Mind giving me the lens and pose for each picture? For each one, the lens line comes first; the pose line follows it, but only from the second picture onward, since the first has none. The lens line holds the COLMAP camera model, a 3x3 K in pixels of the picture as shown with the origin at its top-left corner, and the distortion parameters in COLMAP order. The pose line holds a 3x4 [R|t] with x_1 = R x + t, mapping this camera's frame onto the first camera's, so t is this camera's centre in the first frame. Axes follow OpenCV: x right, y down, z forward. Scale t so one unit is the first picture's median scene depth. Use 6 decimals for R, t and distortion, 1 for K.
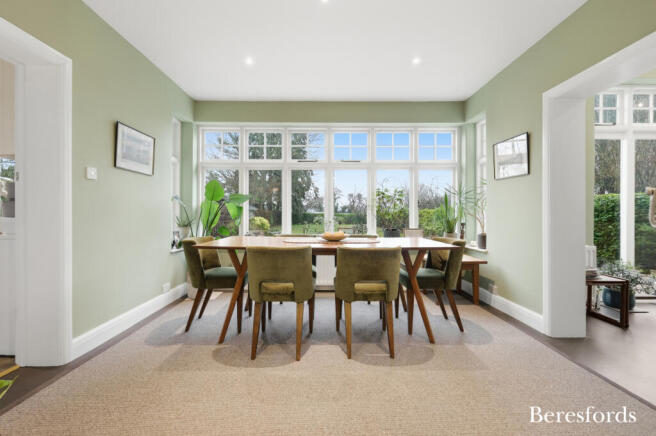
lens RADIAL K [[287.1, 0, 327.7], [0, 287.1, 215.7], [0, 0, 1]] dist [-0.002254, -0.000464]
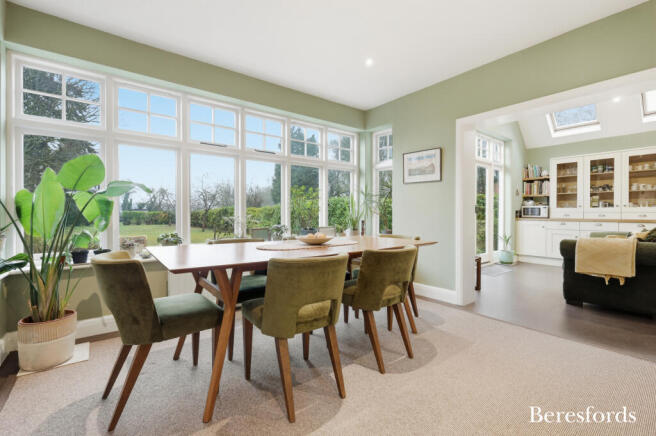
lens RADIAL K [[287.1, 0, 326.5], [0, 287.1, 216.0], [0, 0, 1]] dist [-0.002254, -0.000464]
pose [[0.791393, -0.006104, 0.611277, -0.461631], [0.001977, 0.999970, 0.007425, -0.001648], [-0.611304, -0.004668, 0.791382, 0.301945]]
